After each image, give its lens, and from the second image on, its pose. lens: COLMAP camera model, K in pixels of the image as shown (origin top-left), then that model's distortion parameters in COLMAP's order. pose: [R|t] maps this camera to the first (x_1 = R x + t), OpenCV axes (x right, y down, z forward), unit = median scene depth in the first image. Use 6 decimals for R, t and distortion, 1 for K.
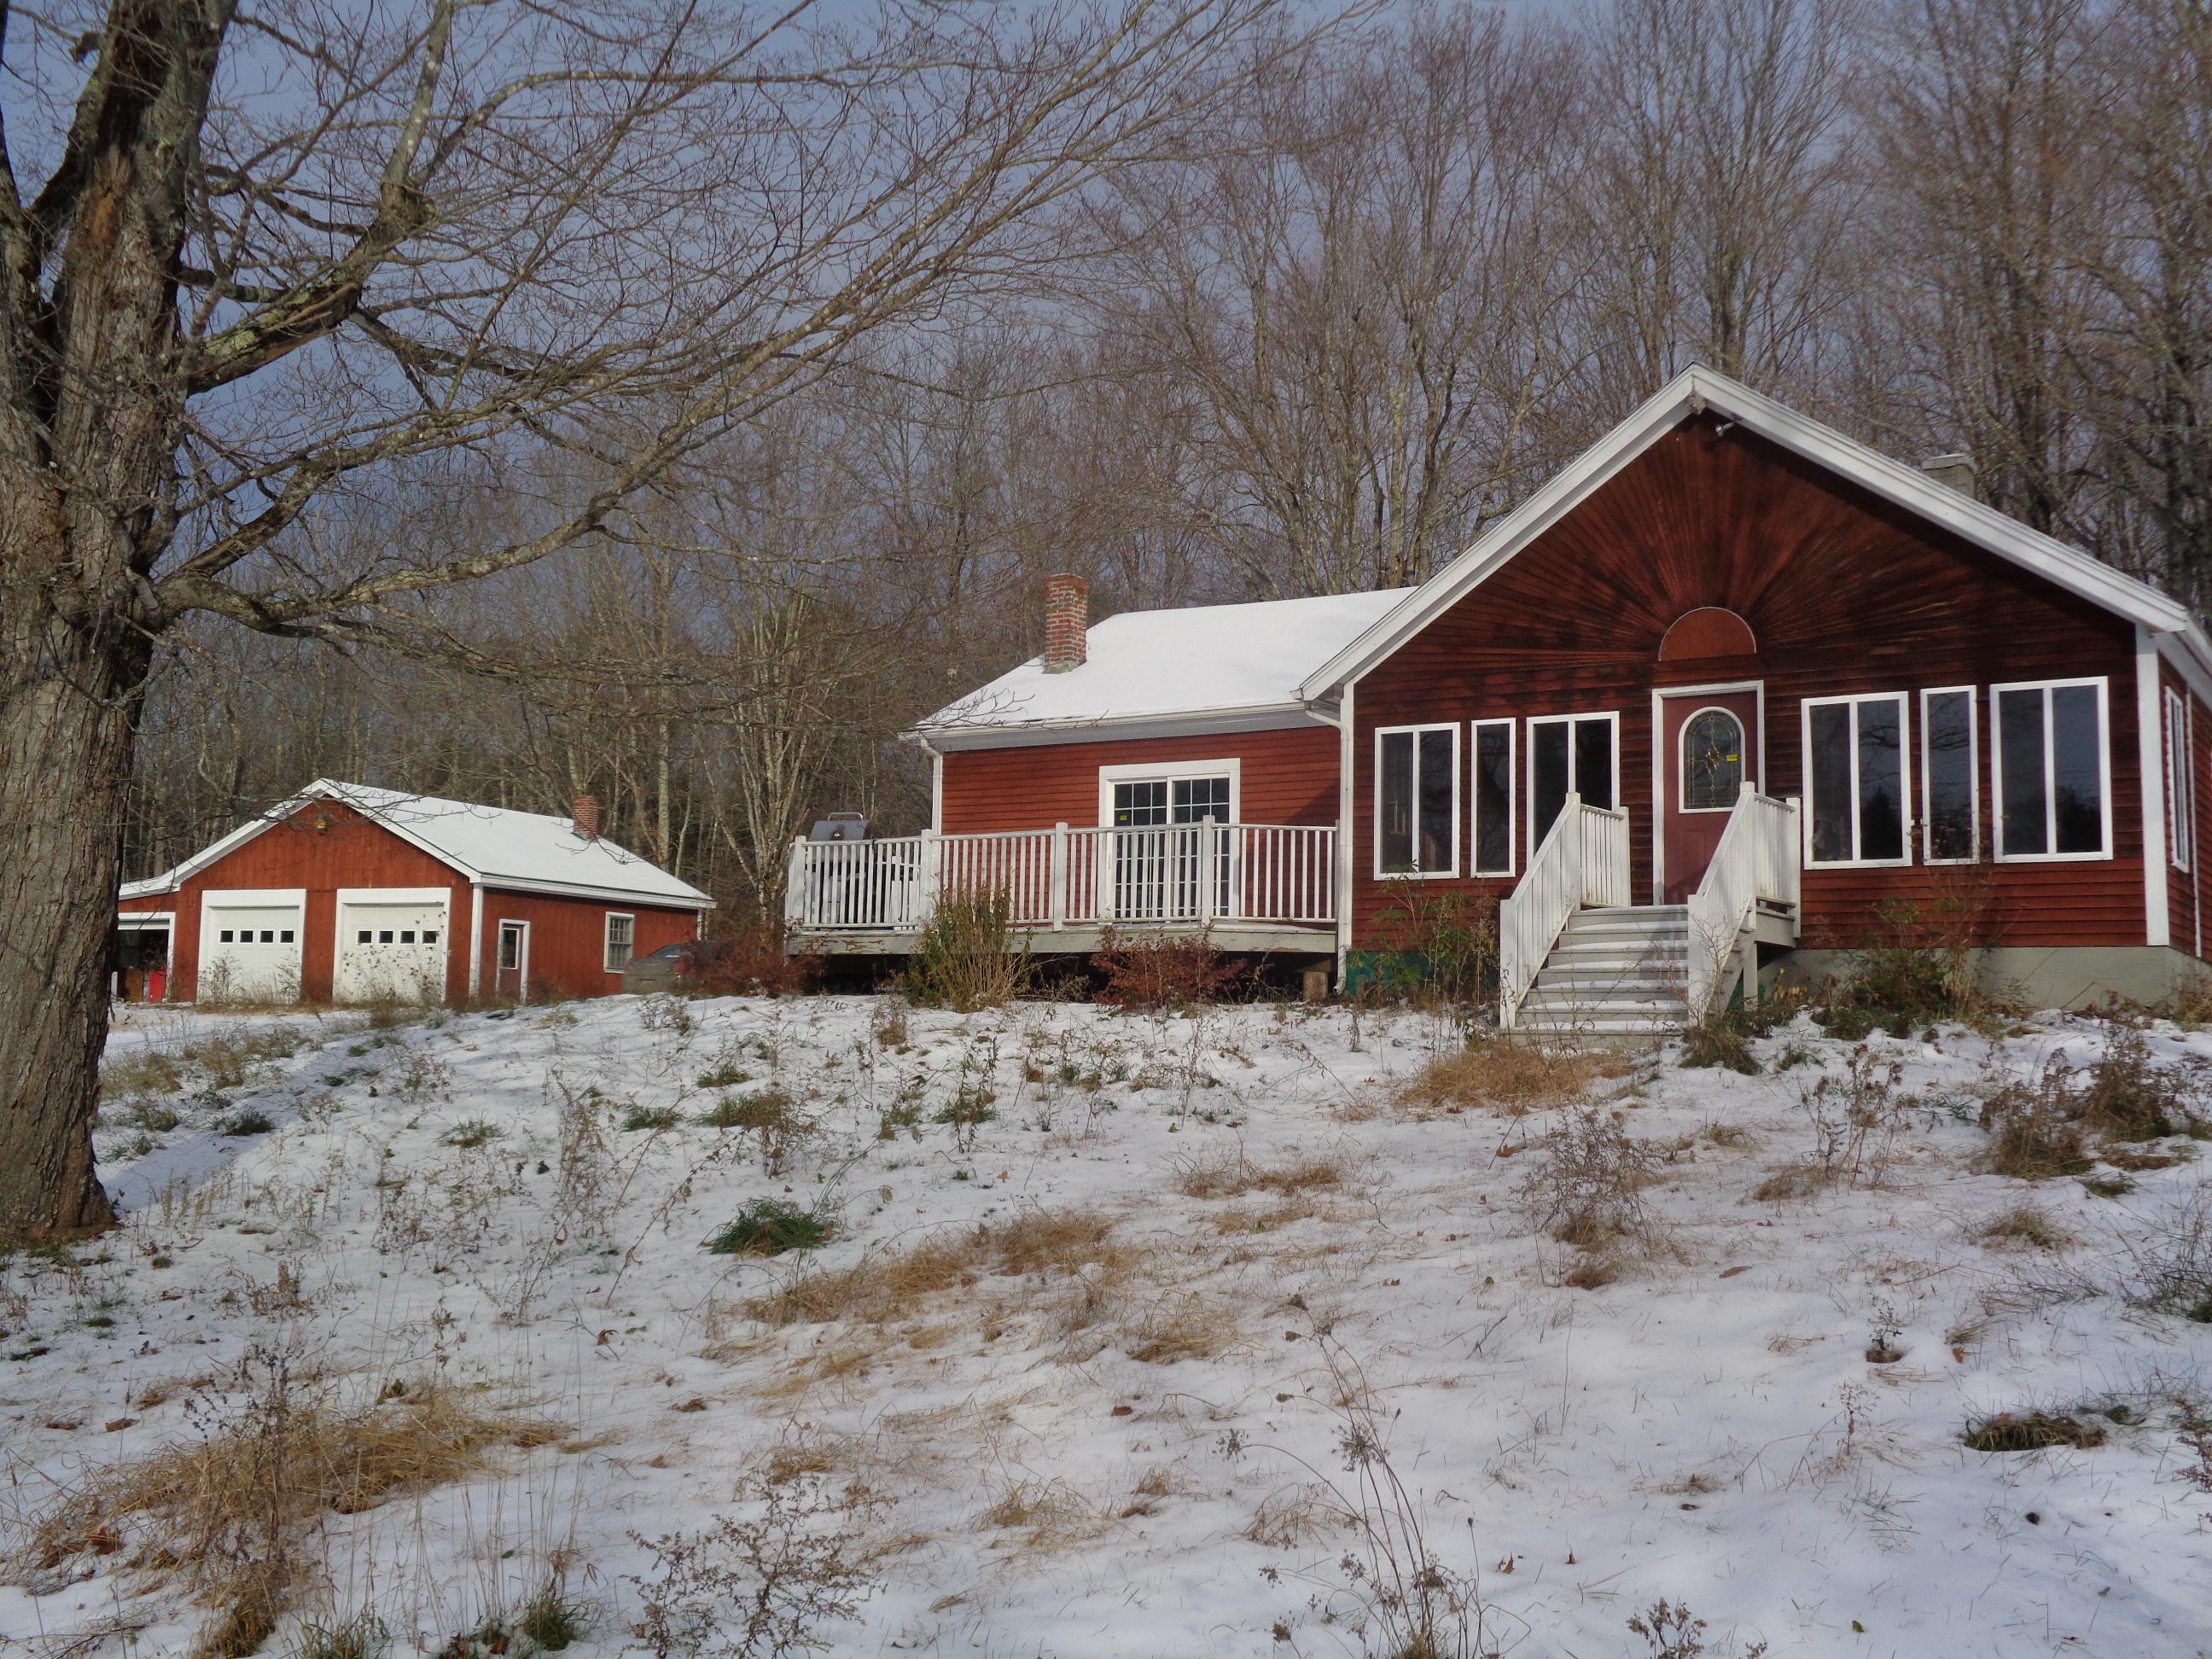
lens RADIAL K [[2231.1, 0, 1120.2], [0, 2231.1, 843.2], [0, 0, 1]] dist [-0.052734, 0.000000]
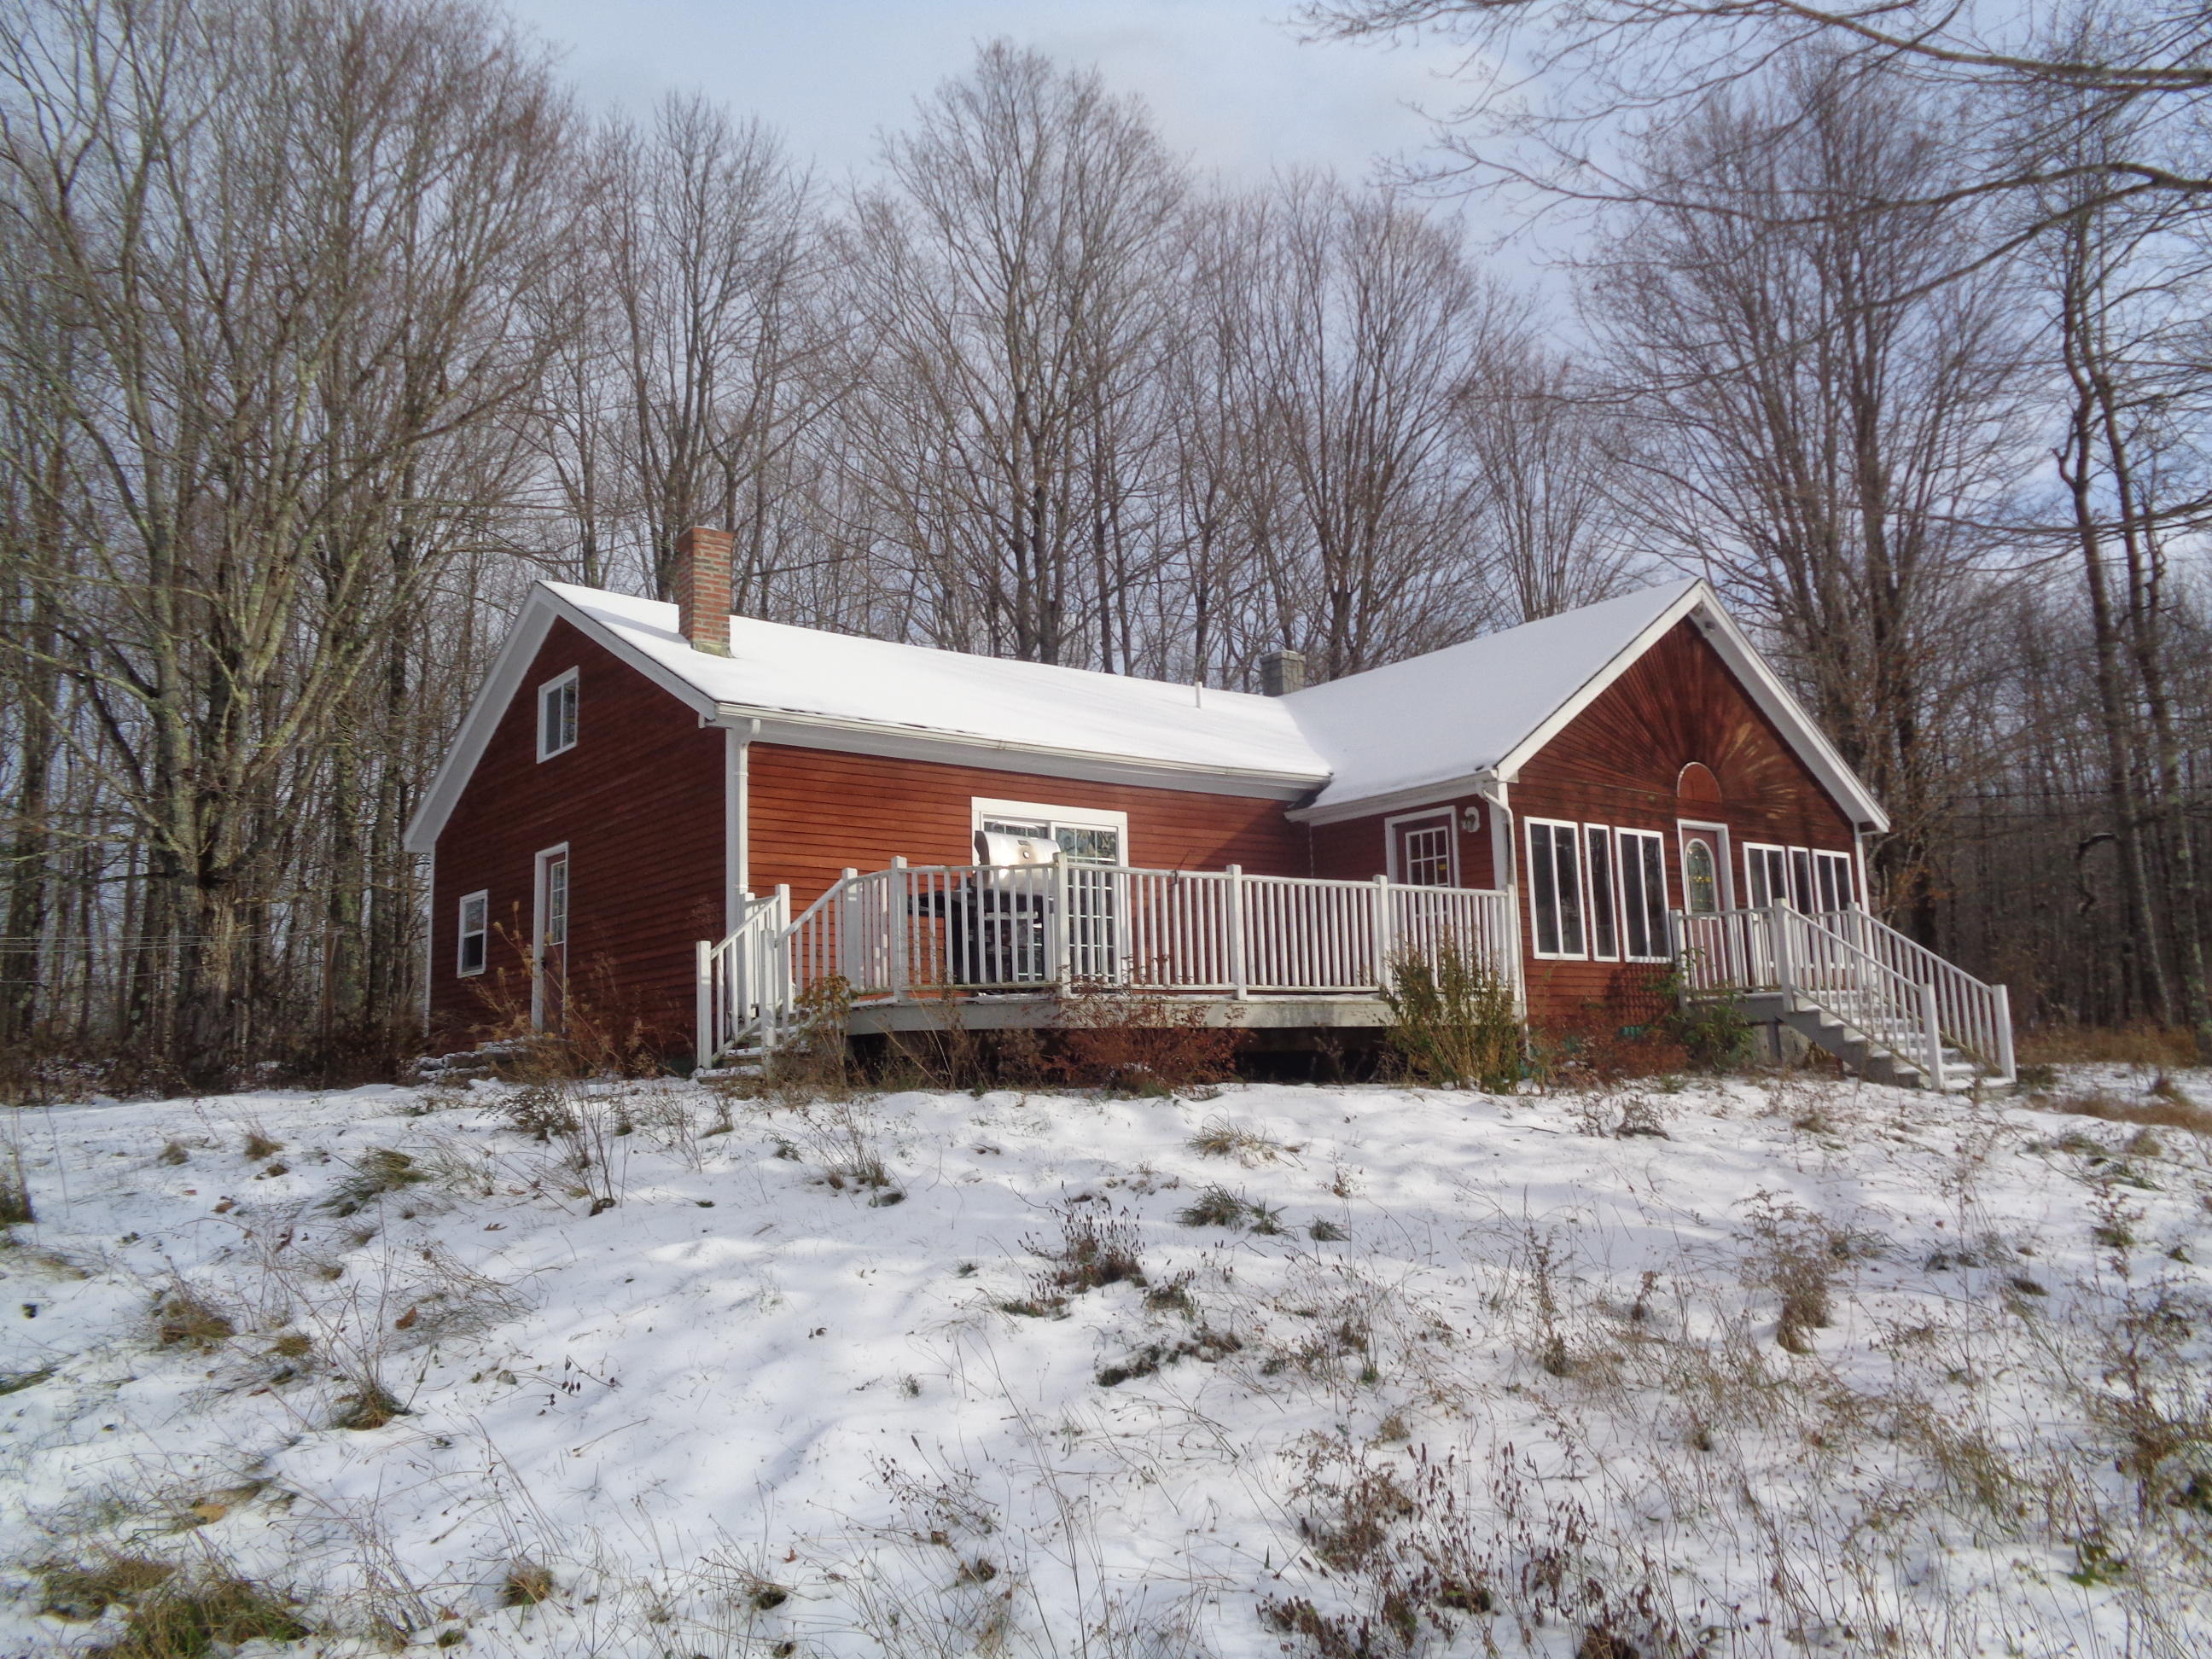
lens RADIAL K [[1669.8, 0, 1106.9], [0, 1669.8, 835.4], [0, 0, 1]] dist [-0.004275, -0.000364]
pose [[0.282357, 0.102176, 0.953852, -0.764283], [-0.046074, 0.994609, -0.092903, 0.045003], [-0.958202, -0.017717, 0.285543, 1.023903]]
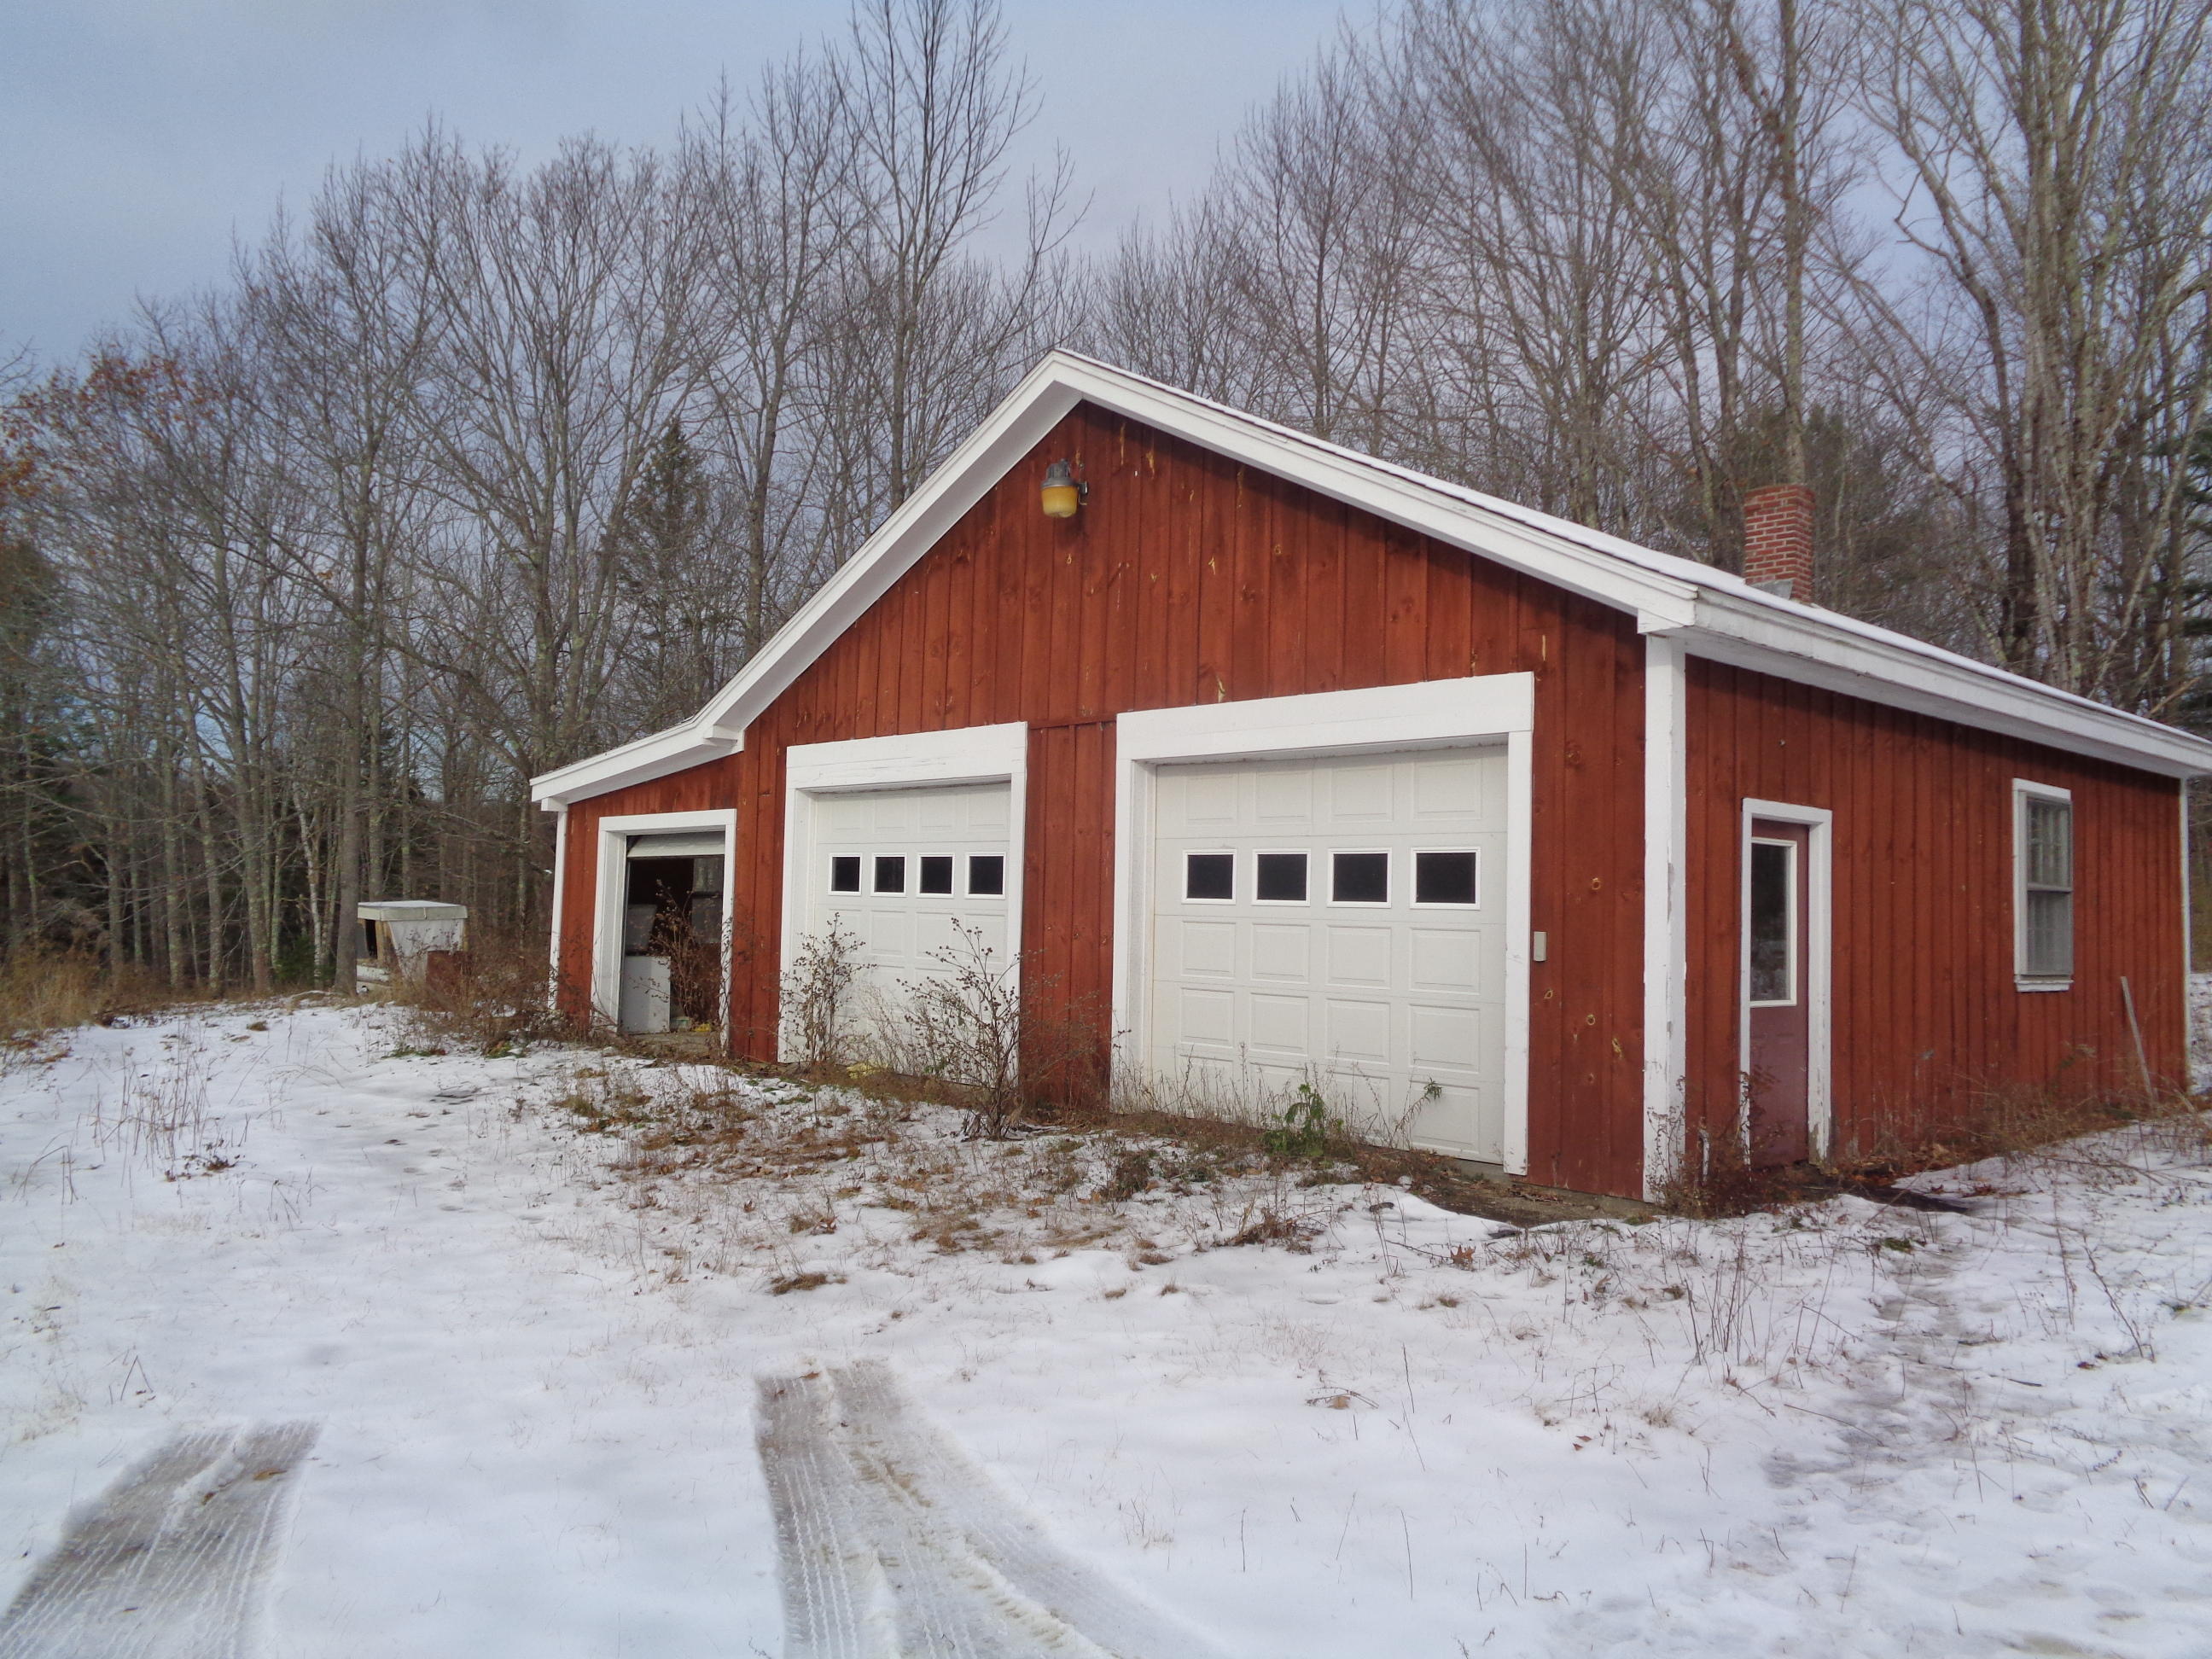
lens RADIAL K [[1669.8, 0, 1116.3], [0, 1669.8, 825.3], [0, 0, 1]] dist [-0.004275, -0.000364]
pose [[0.910741, -0.017306, -0.412616, -0.646423], [0.029832, 0.999268, 0.023935, 0.073940], [0.411900, -0.034107, 0.910591, 1.966434]]
